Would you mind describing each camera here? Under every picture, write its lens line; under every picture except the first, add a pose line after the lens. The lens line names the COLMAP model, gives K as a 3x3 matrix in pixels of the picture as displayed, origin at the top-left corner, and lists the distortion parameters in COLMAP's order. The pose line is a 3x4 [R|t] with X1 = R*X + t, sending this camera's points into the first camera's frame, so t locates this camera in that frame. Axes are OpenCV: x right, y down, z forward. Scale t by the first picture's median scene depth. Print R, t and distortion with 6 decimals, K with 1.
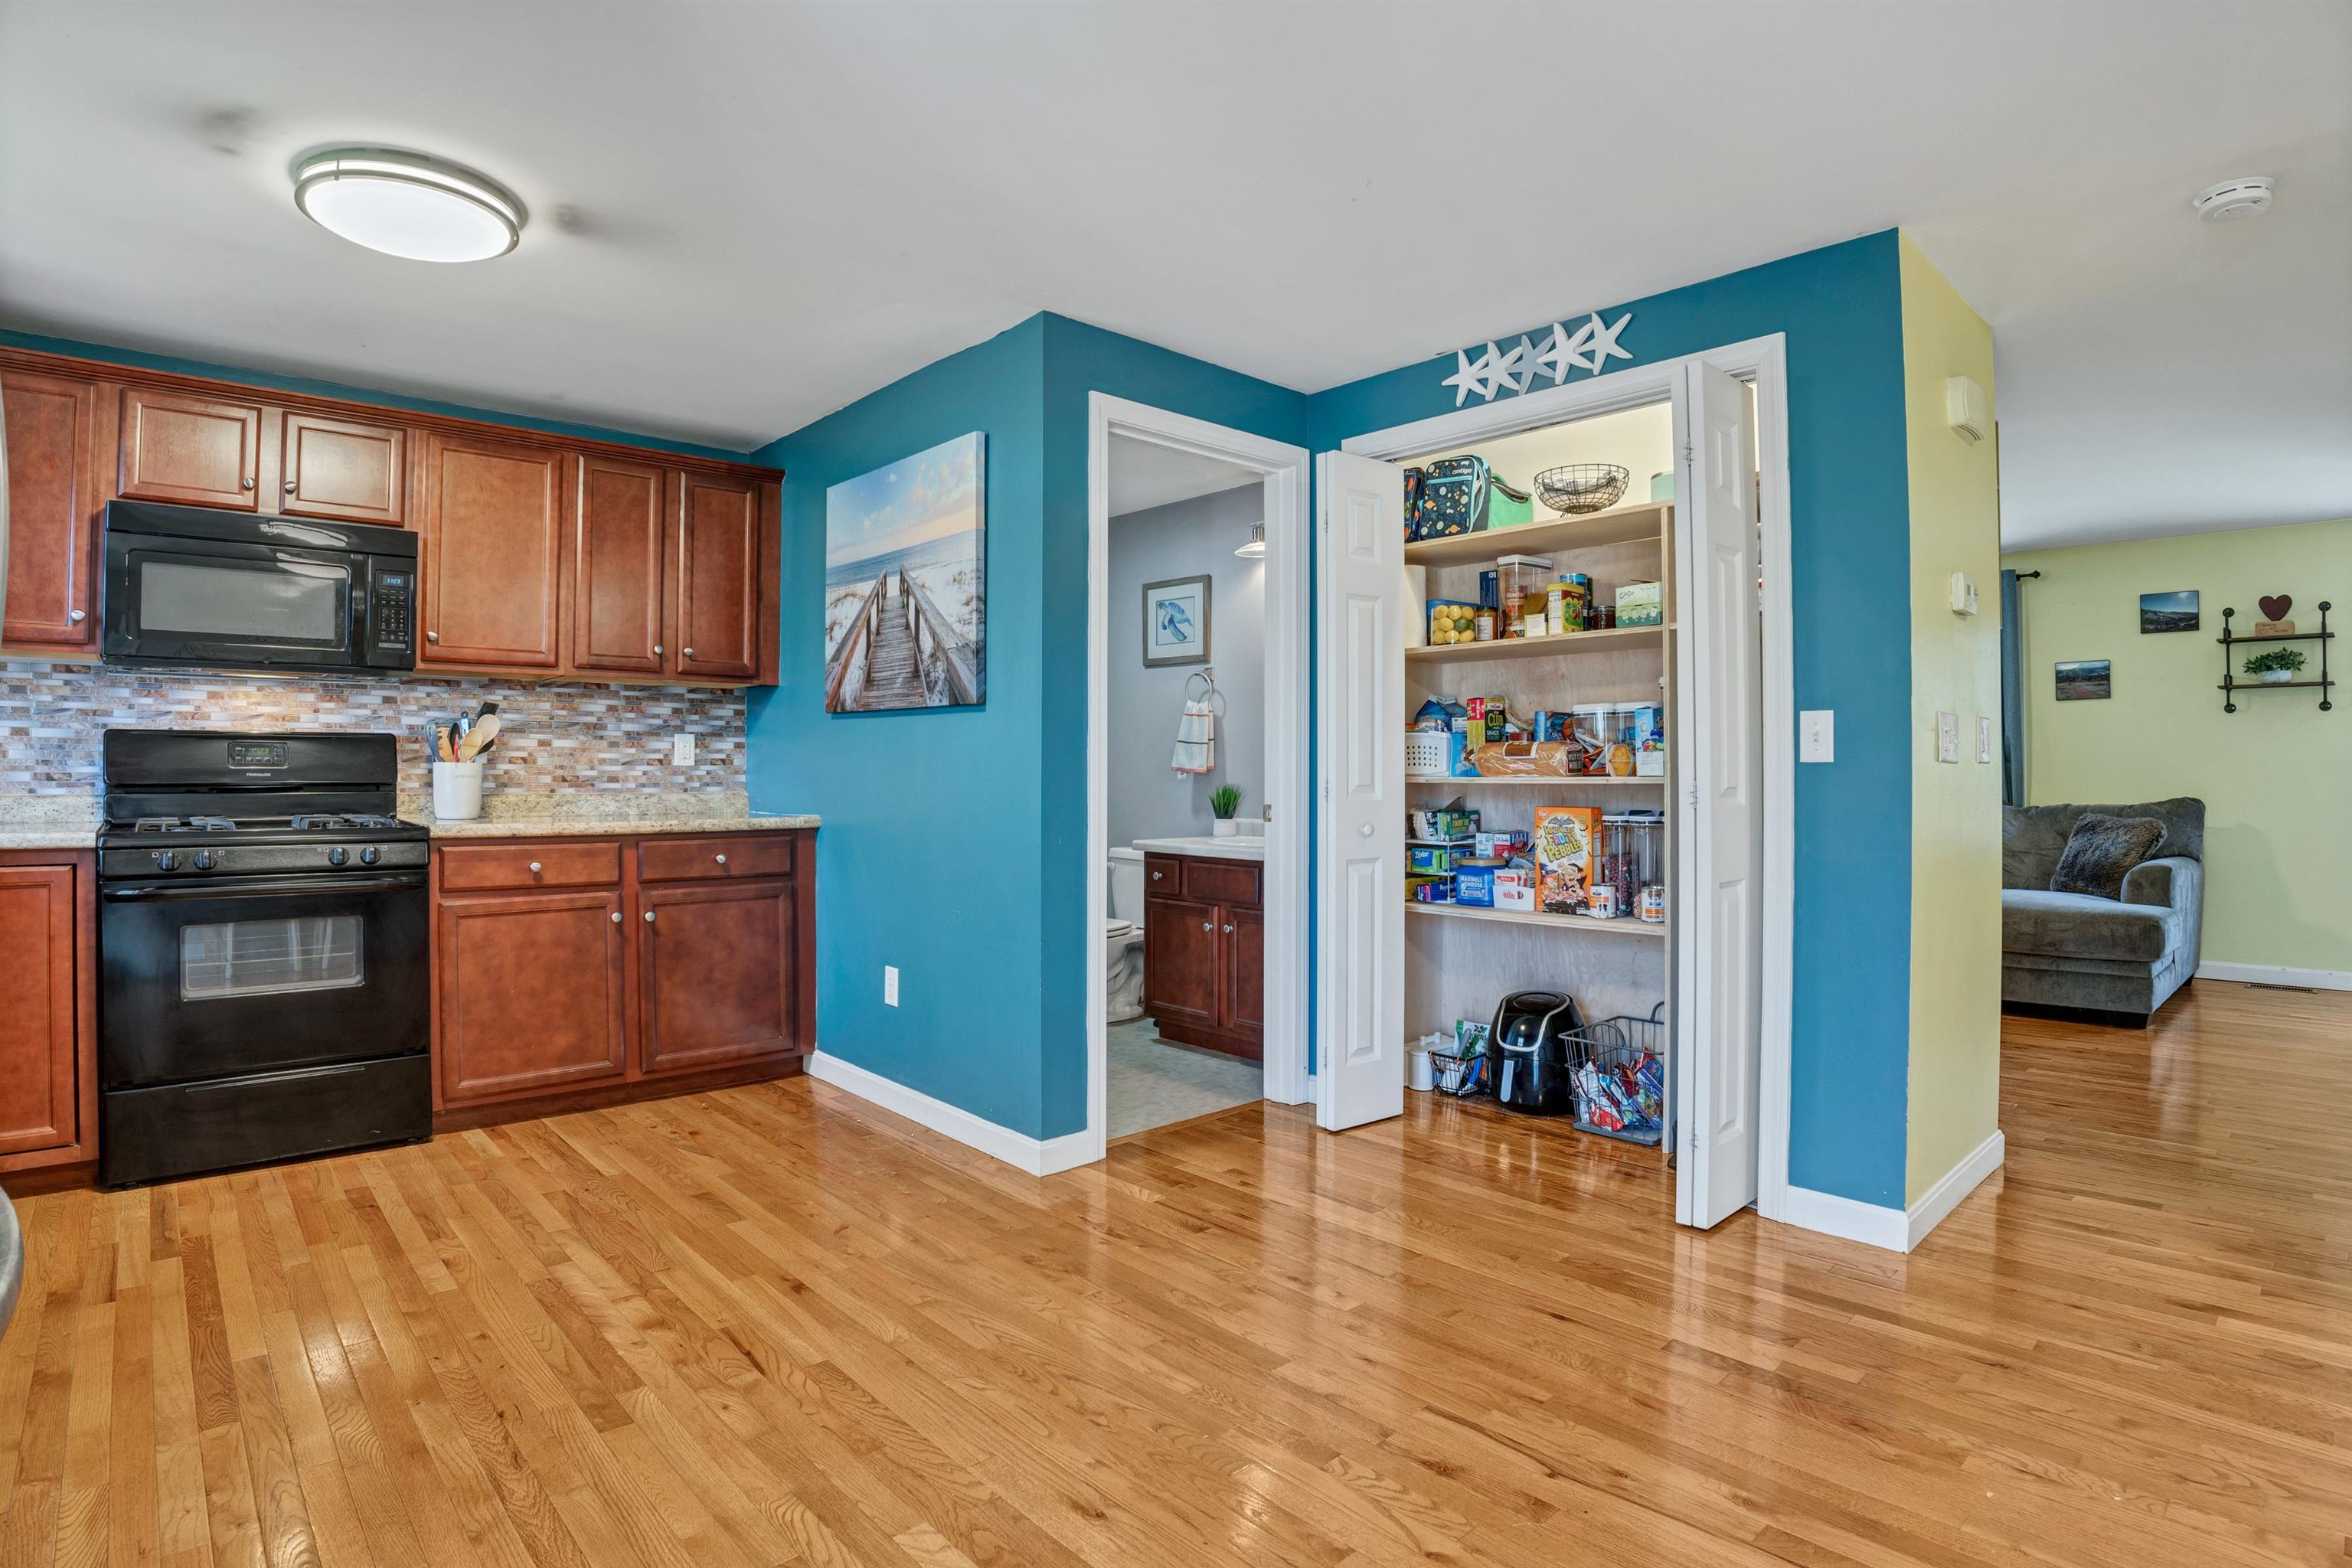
lens RADIAL K [[1193.5, 0, 1180.5], [0, 1193.5, 771.4], [0, 0, 1]] dist [-0.087048, 0.016260]
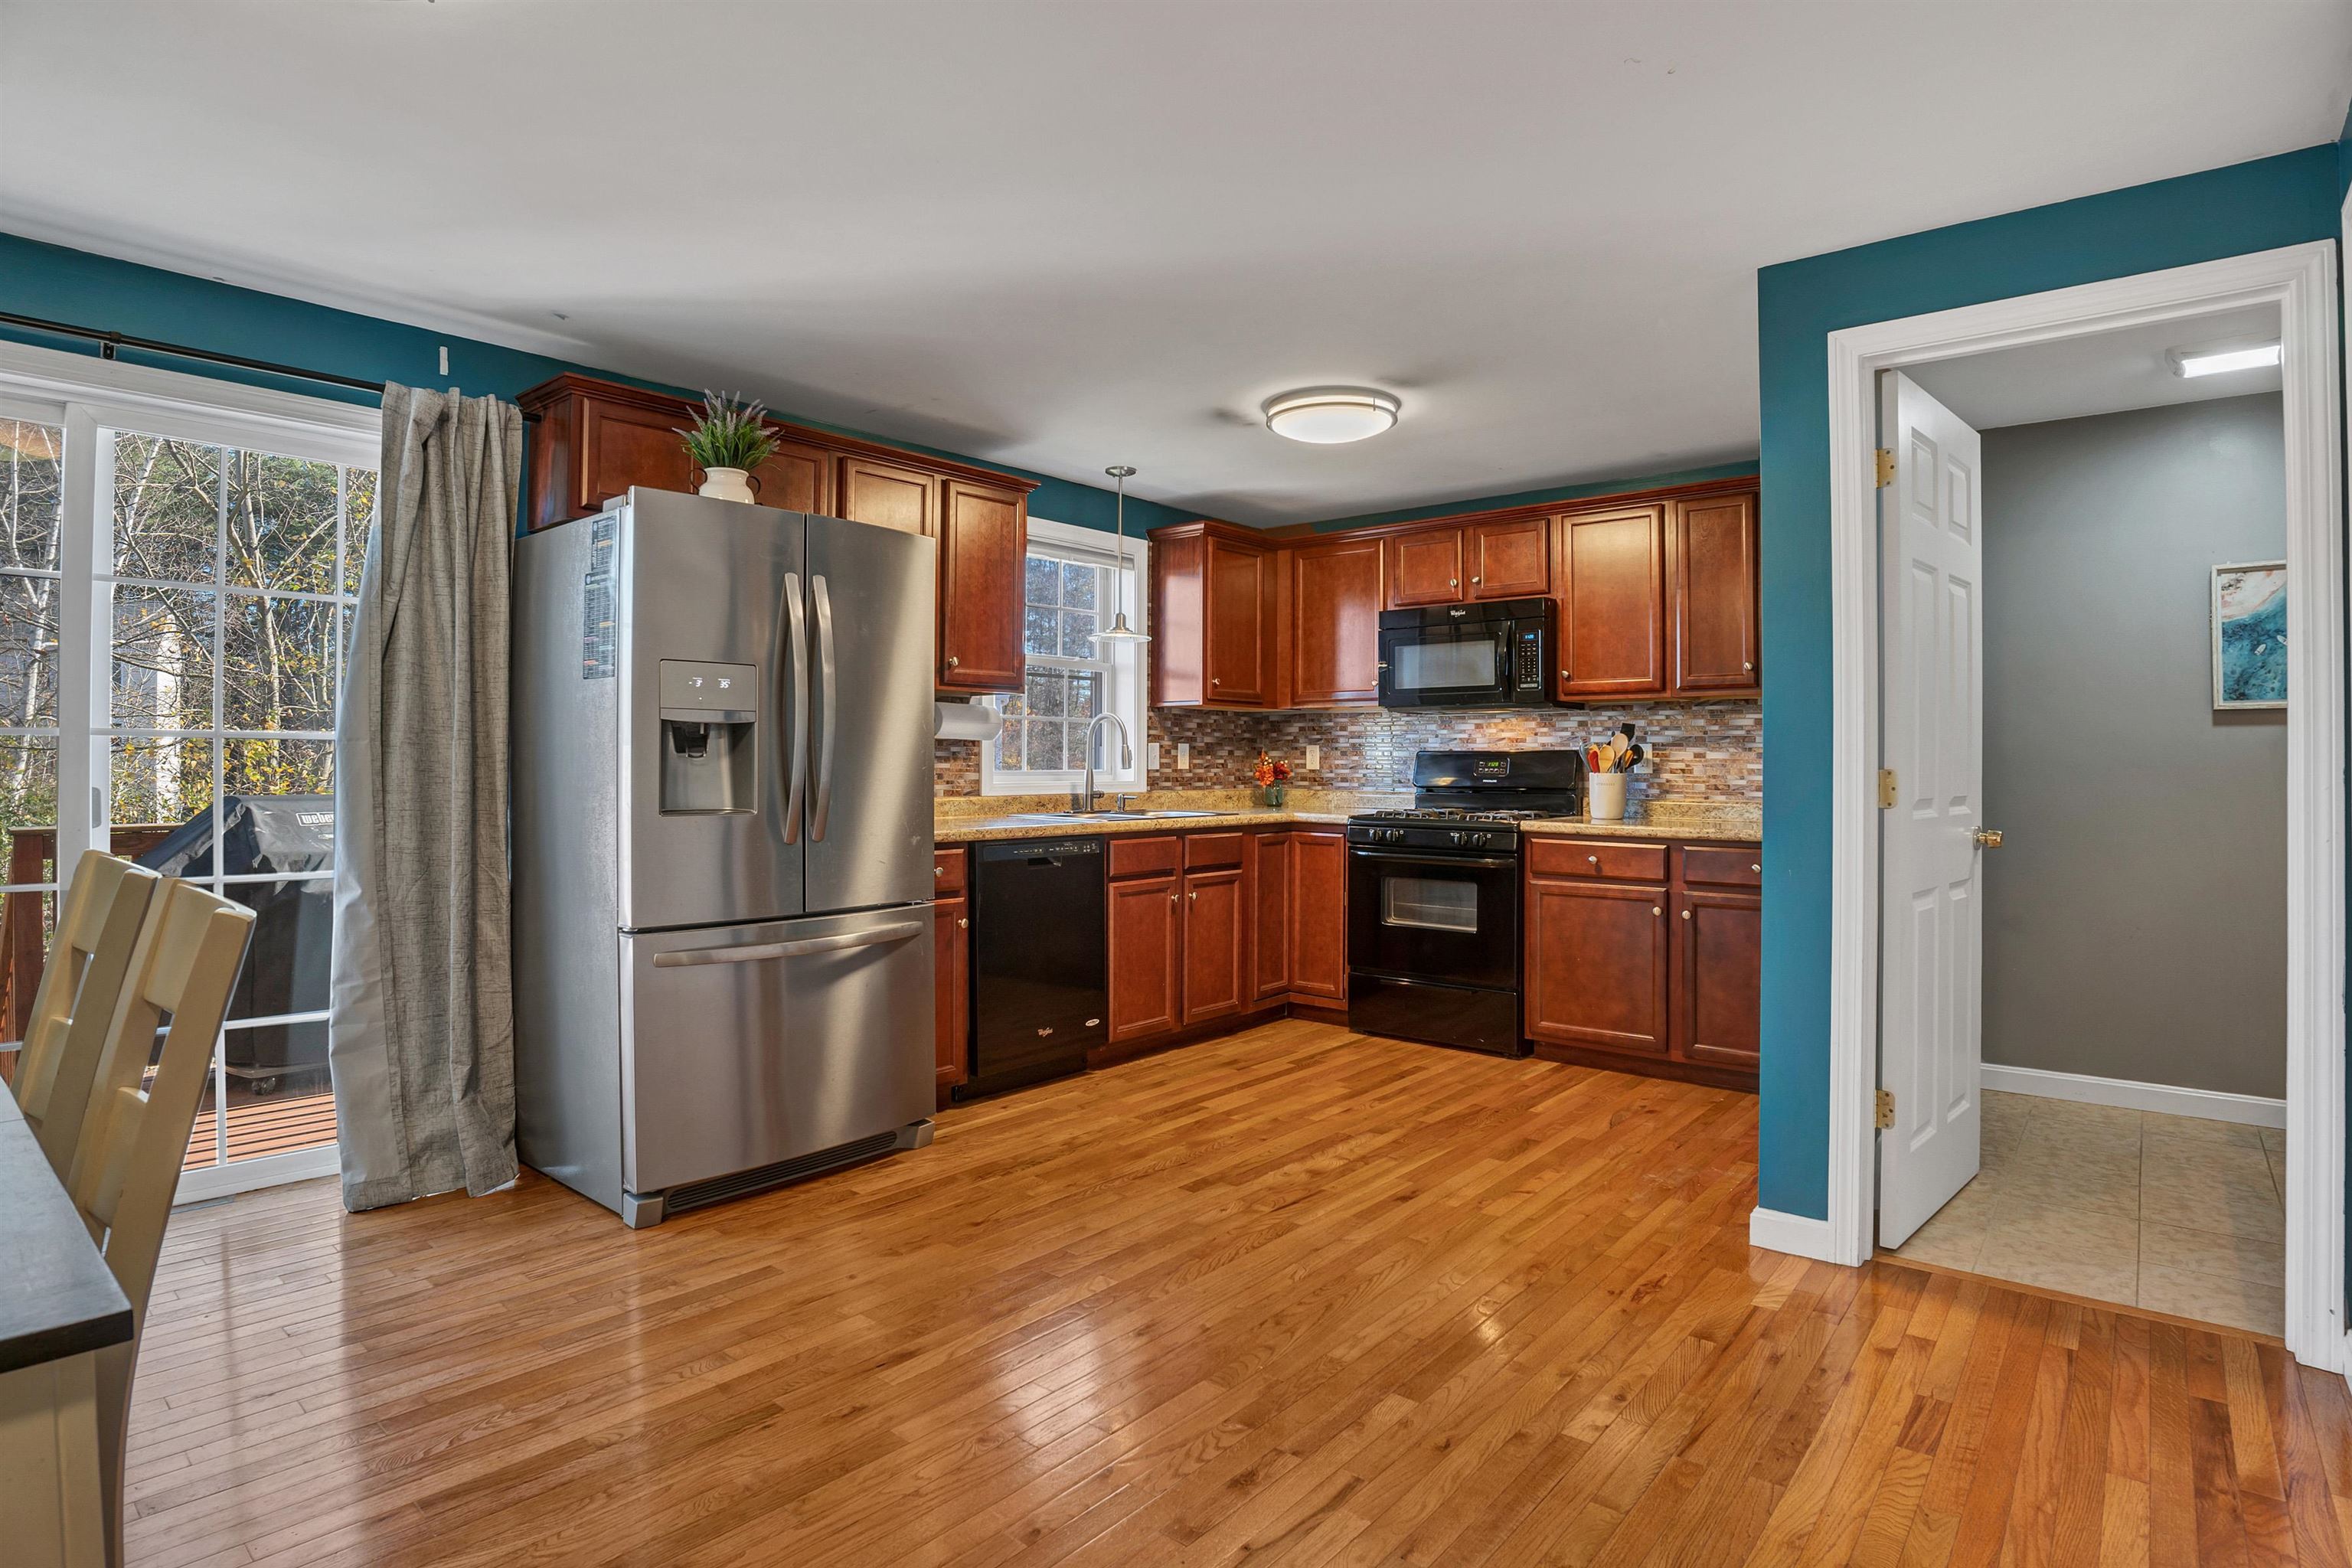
lens RADIAL K [[1209.9, 0, 1176.0], [0, 1209.9, 784.0], [0, 0, 1]] dist [-0.050559, 0.000025]
pose [[0.127449, 0.015235, -0.991728, 0.631828], [-0.002218, 0.999884, 0.015075, -0.015167], [0.991843, 0.000279, 0.127468, 0.406142]]
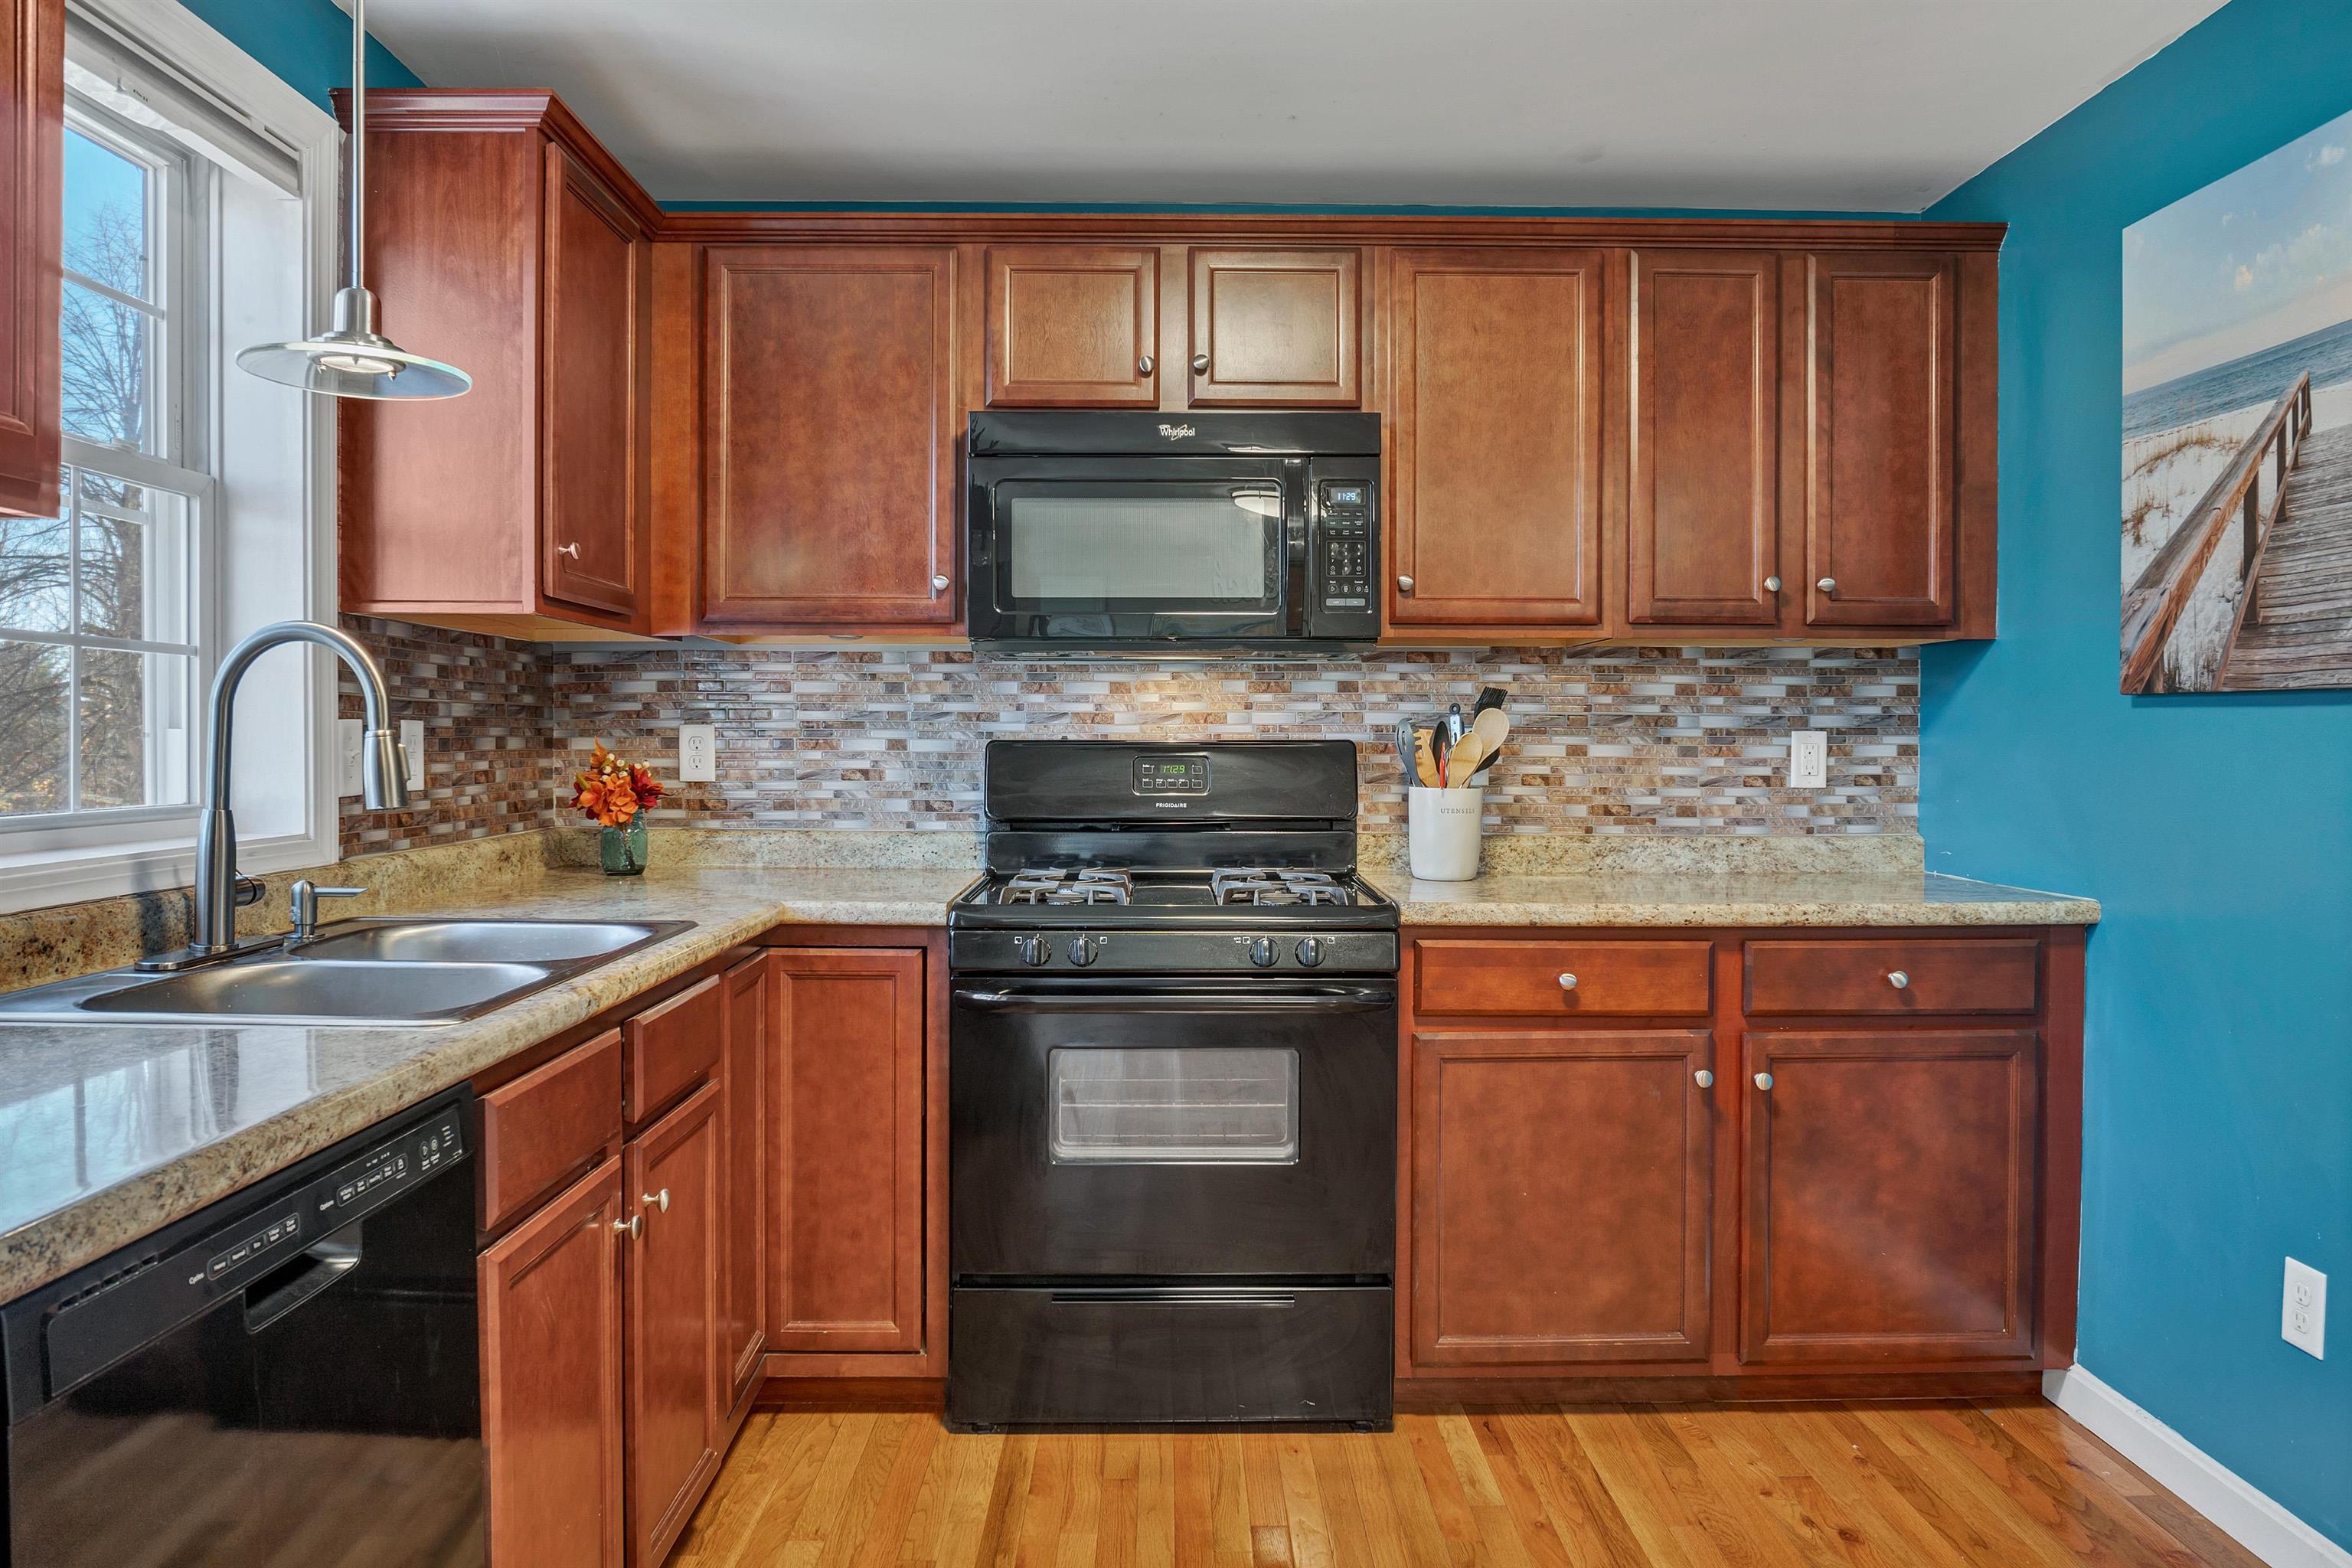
lens RADIAL K [[1558.7, 0, 1183.4], [0, 1558.7, 763.1], [0, 0, 1]] dist [-0.038952, 0.002764]
pose [[0.745946, 0.009882, -0.665933, -0.190629], [0.000465, 0.999882, 0.015359, -0.035474], [0.666006, -0.011767, 0.745854, 0.311166]]
